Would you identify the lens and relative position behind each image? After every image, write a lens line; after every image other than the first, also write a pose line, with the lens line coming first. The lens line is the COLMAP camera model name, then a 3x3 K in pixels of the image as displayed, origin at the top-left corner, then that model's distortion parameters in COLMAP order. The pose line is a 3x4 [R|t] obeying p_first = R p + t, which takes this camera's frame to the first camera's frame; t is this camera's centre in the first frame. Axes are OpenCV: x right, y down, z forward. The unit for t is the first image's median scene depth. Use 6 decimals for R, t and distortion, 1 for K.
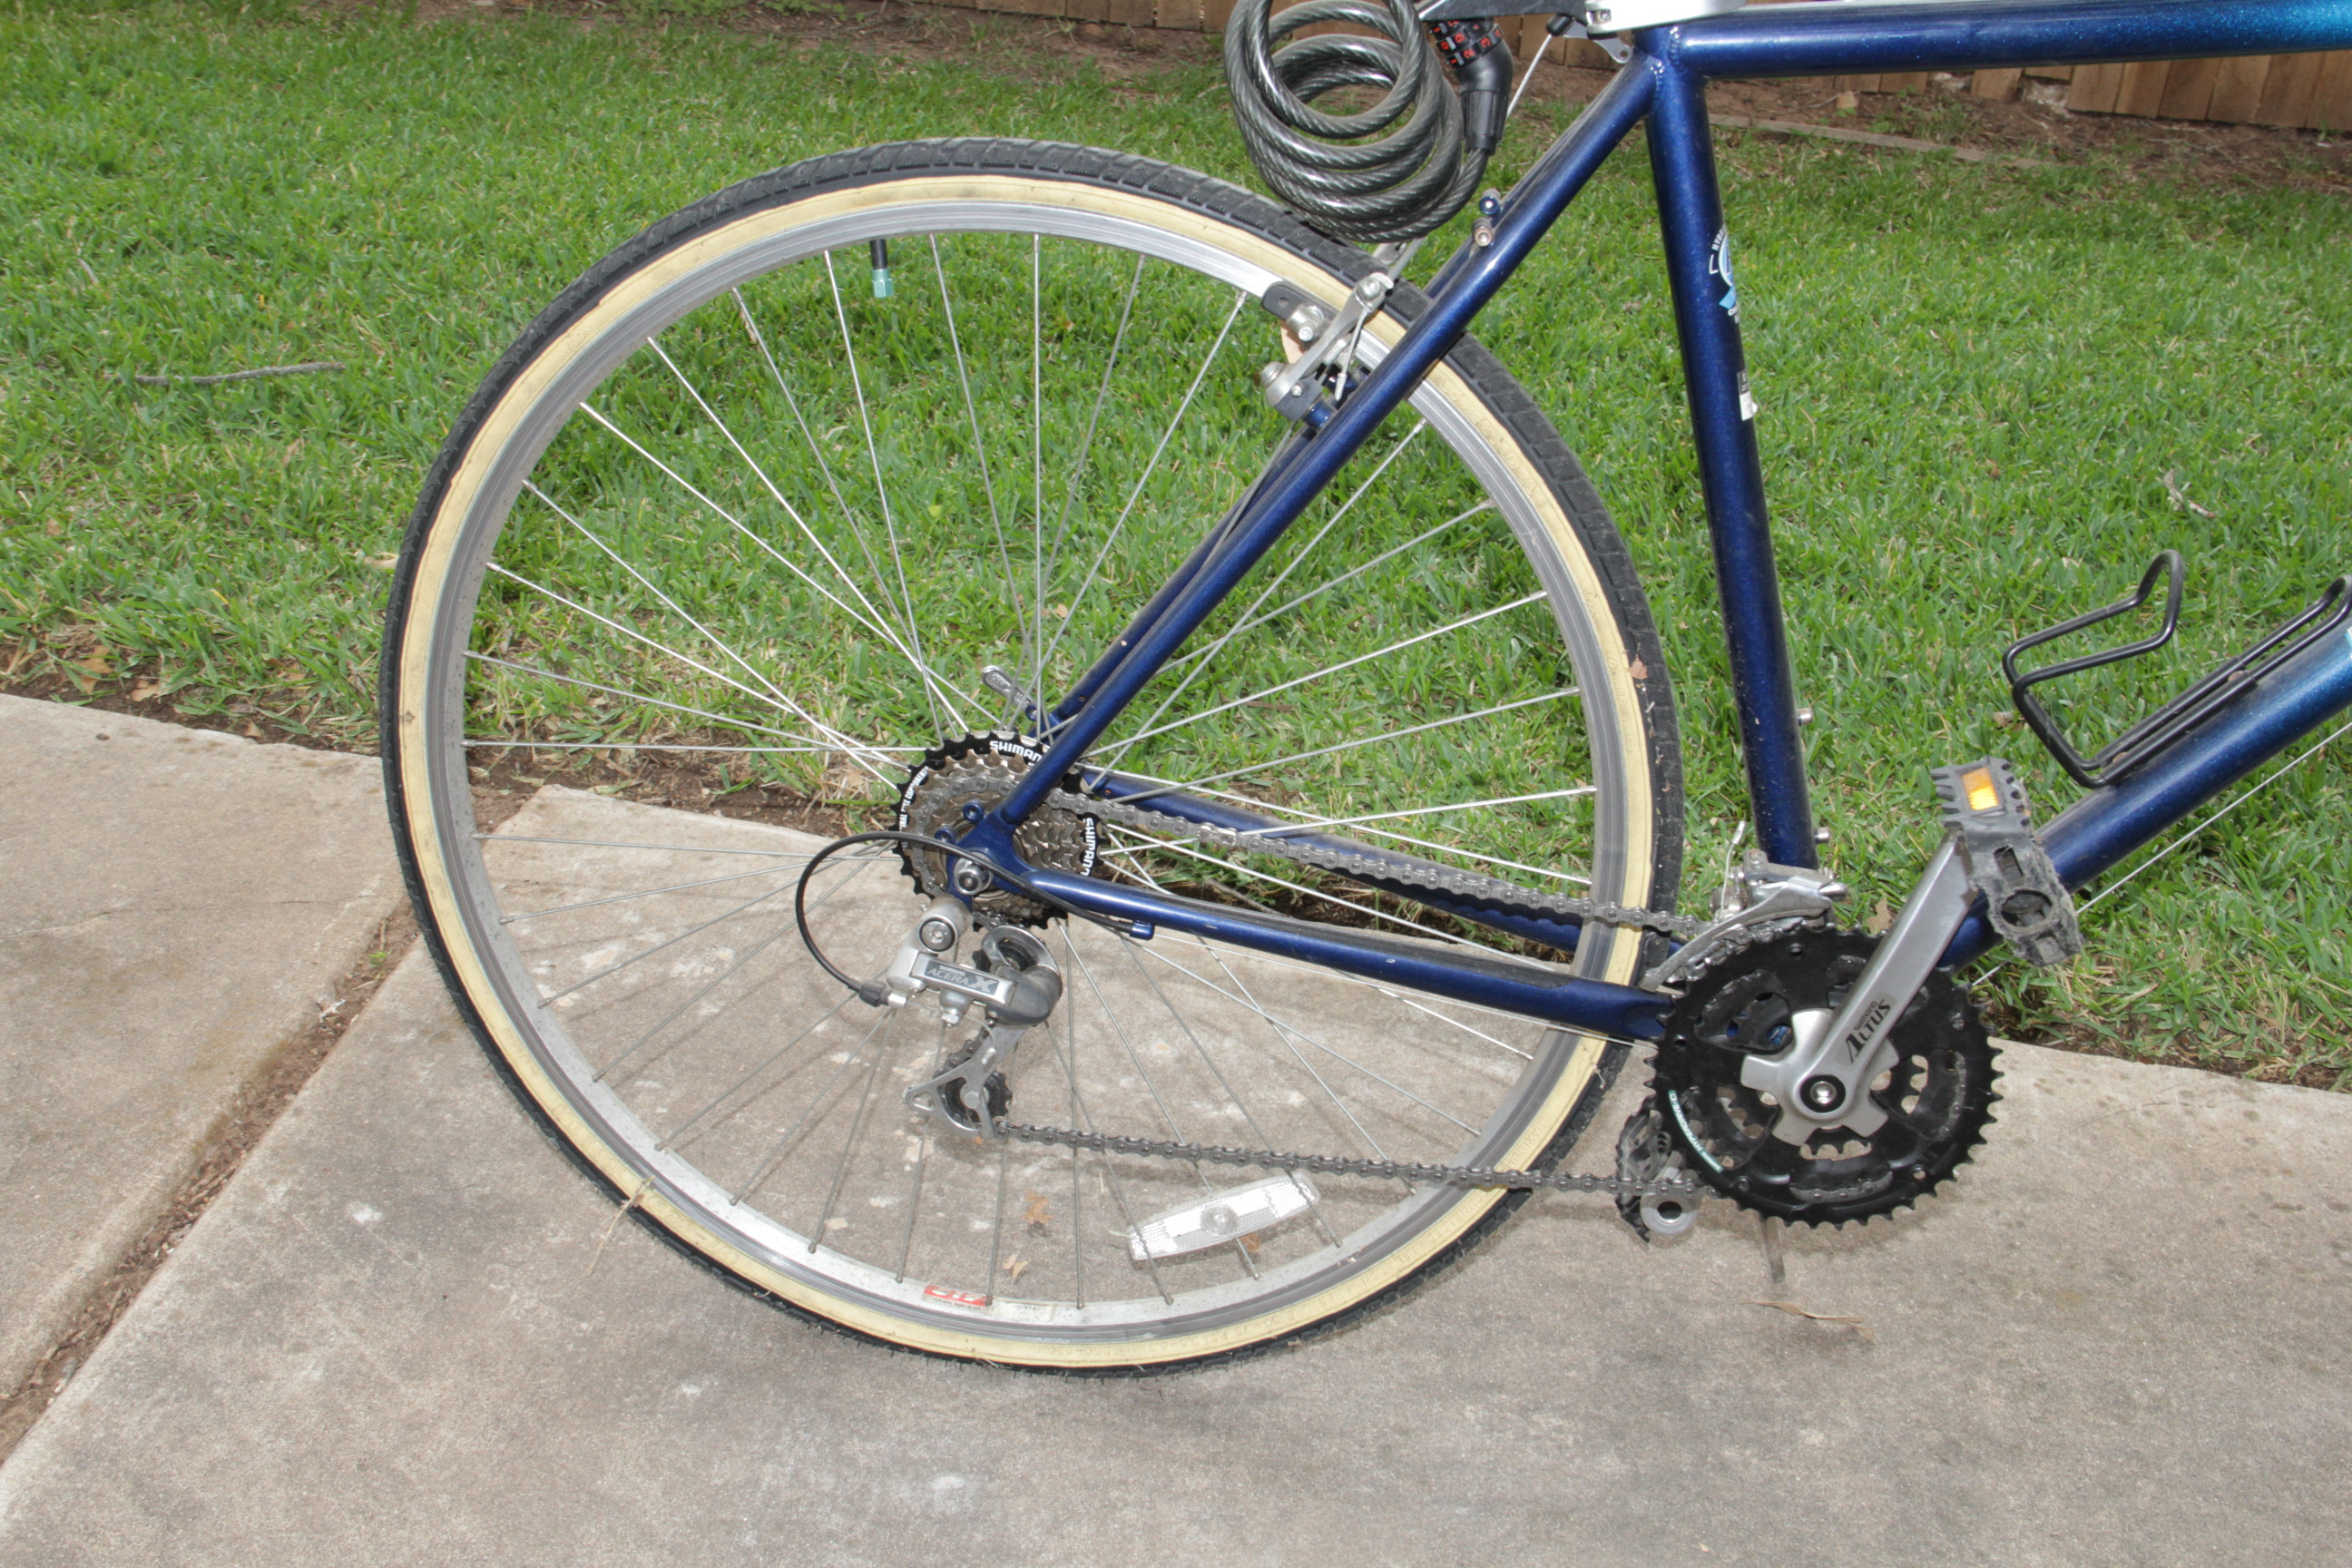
lens RADIAL K [[2668.3, 0, 1176.0], [0, 2668.3, 784.0], [0, 0, 1]] dist [-0.074980, 0.416995]
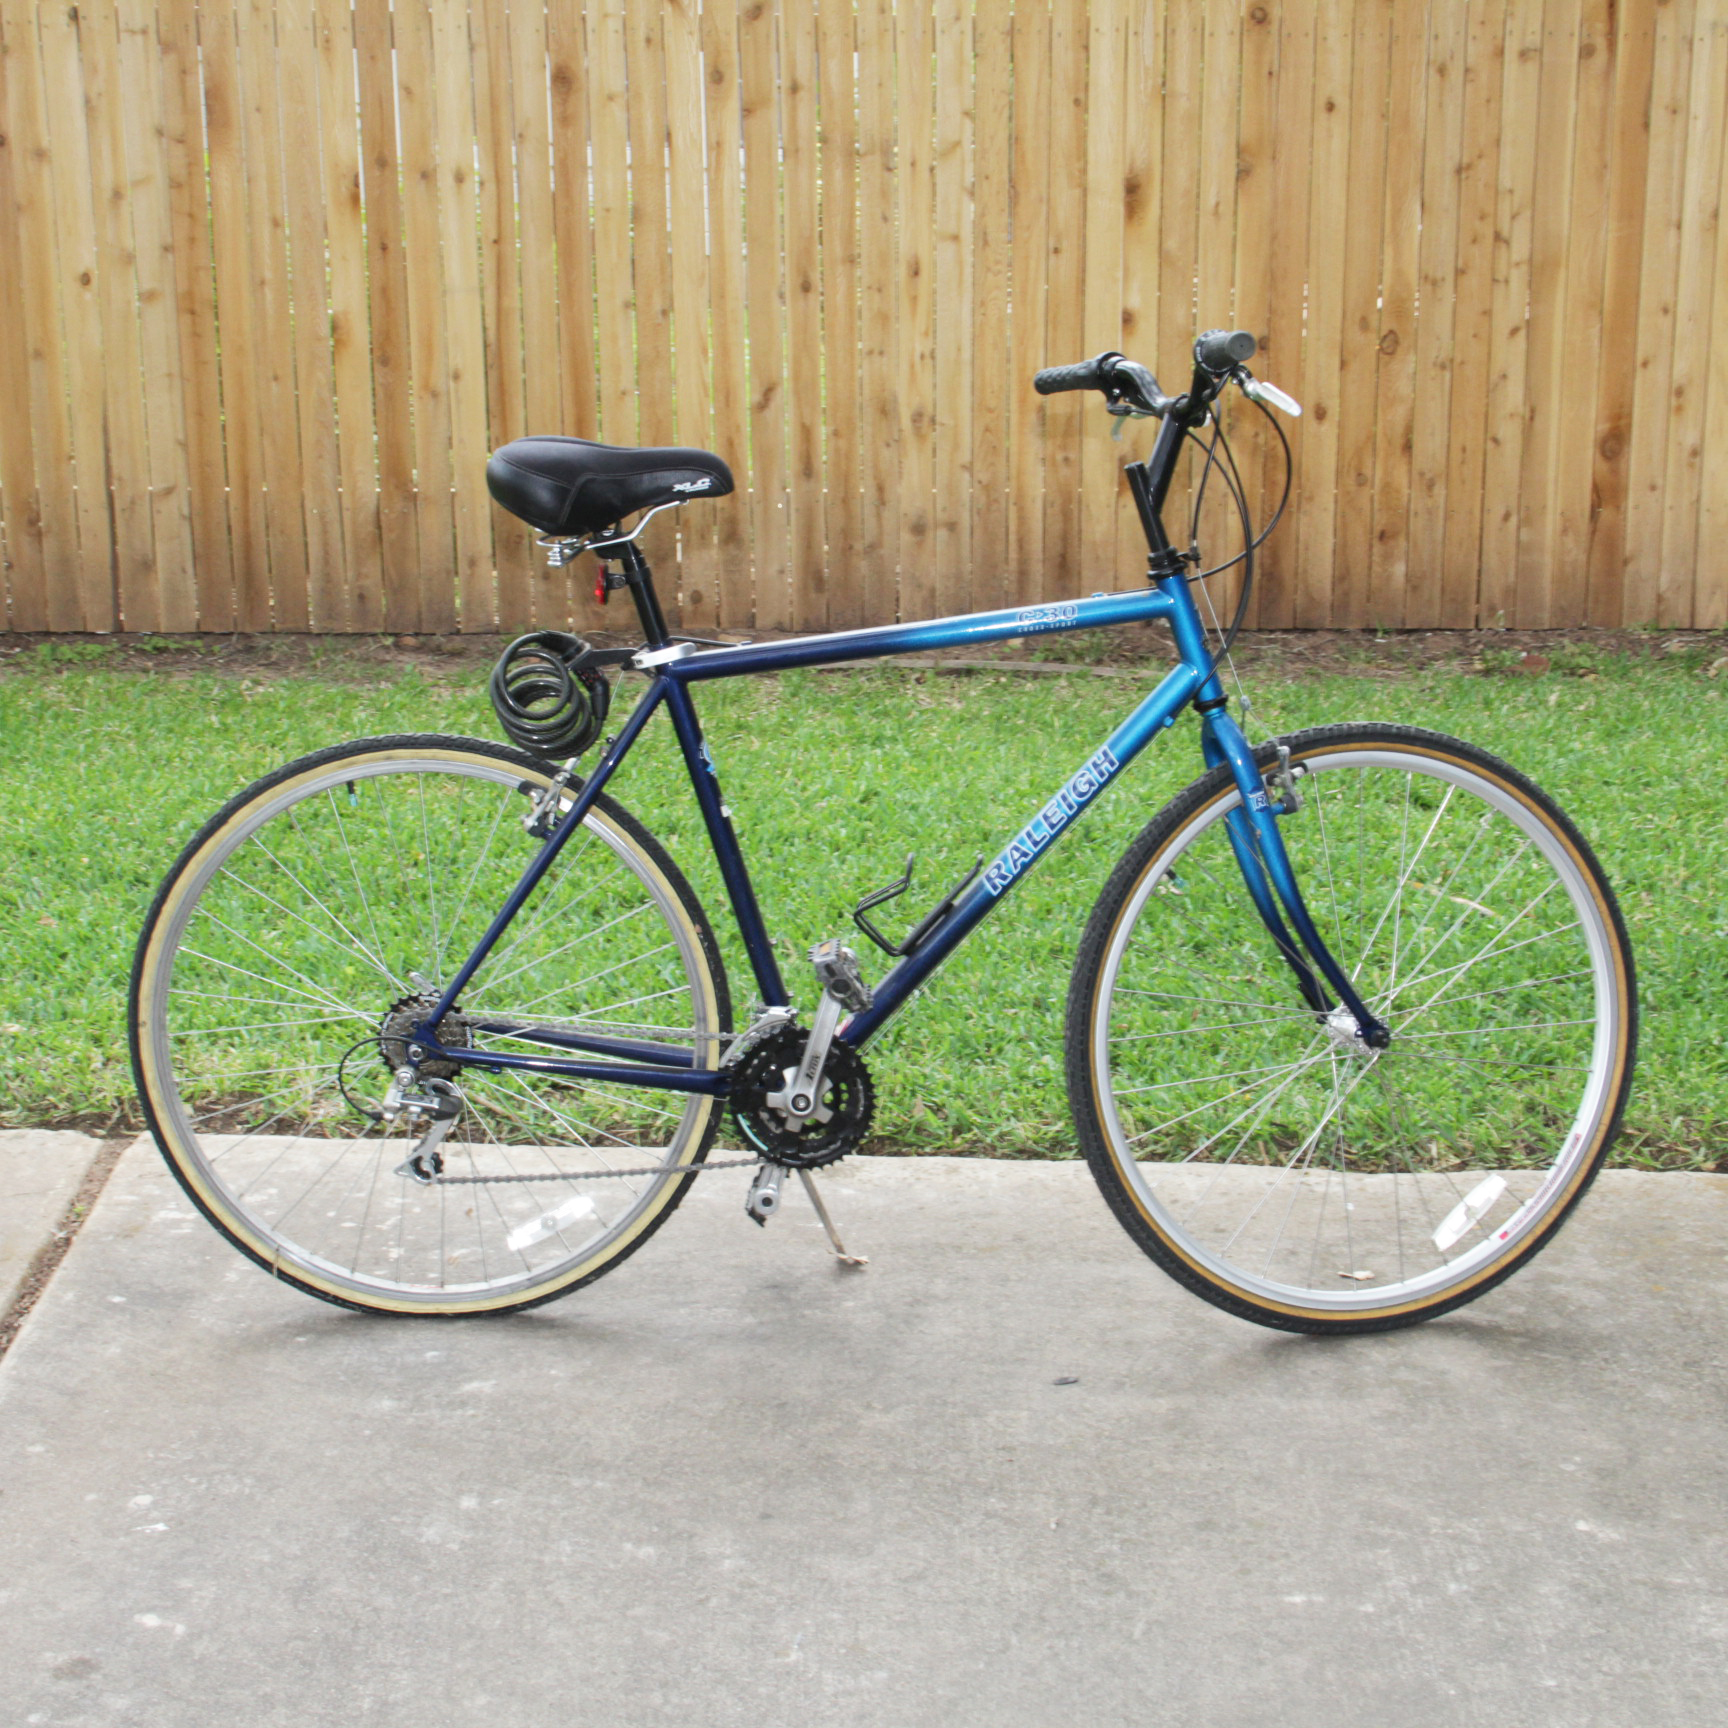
lens RADIAL K [[3107.7, 0, 864.0], [0, 3107.7, 864.0], [0, 0, 1]] dist [-0.001469, 0.131338]
pose [[0.988166, -0.104412, 0.112368, 0.017283], [0.123211, 0.976644, -0.176025, 0.377465], [-0.091364, 0.187787, 0.977951, -1.591513]]
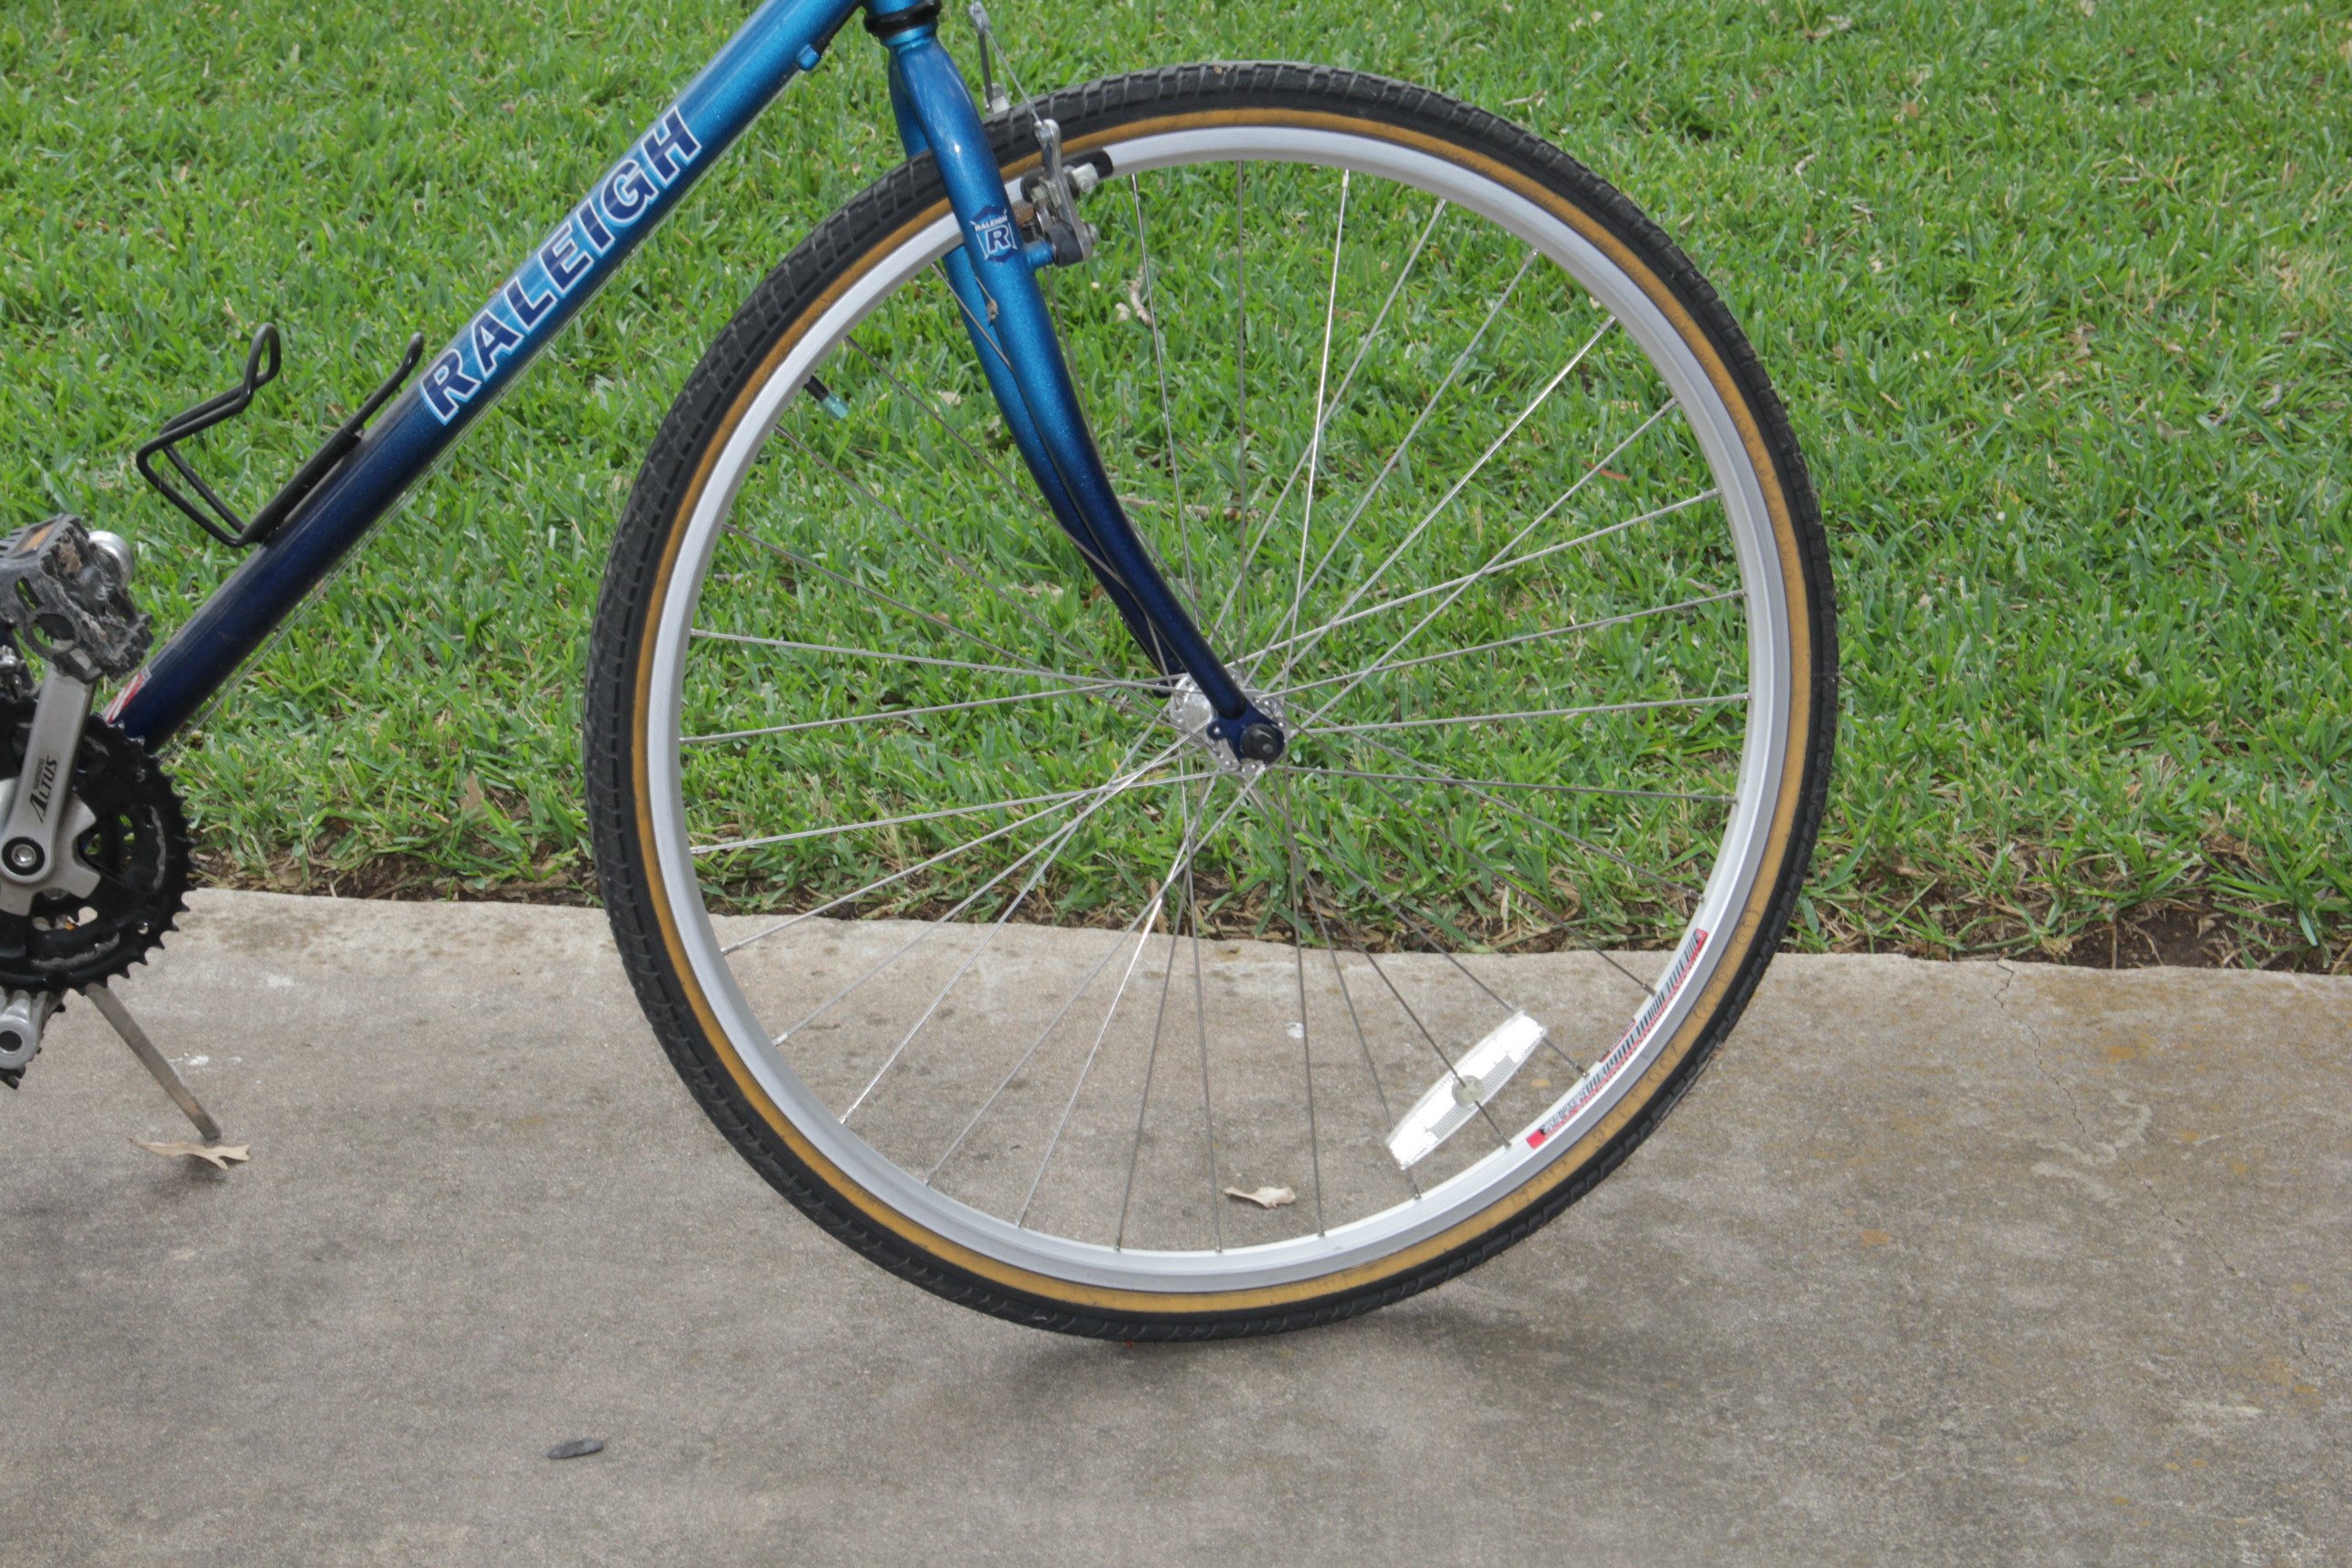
lens RADIAL K [[5364.1, 0, 1176.0], [0, 5364.1, 784.0], [0, 0, 1]] dist [0.357378, 0.340526]
pose [[0.988151, -0.102313, 0.114406, 0.435181], [0.108285, 0.992996, -0.047249, 0.231731], [-0.108770, 0.059077, 0.992310, -1.178874]]
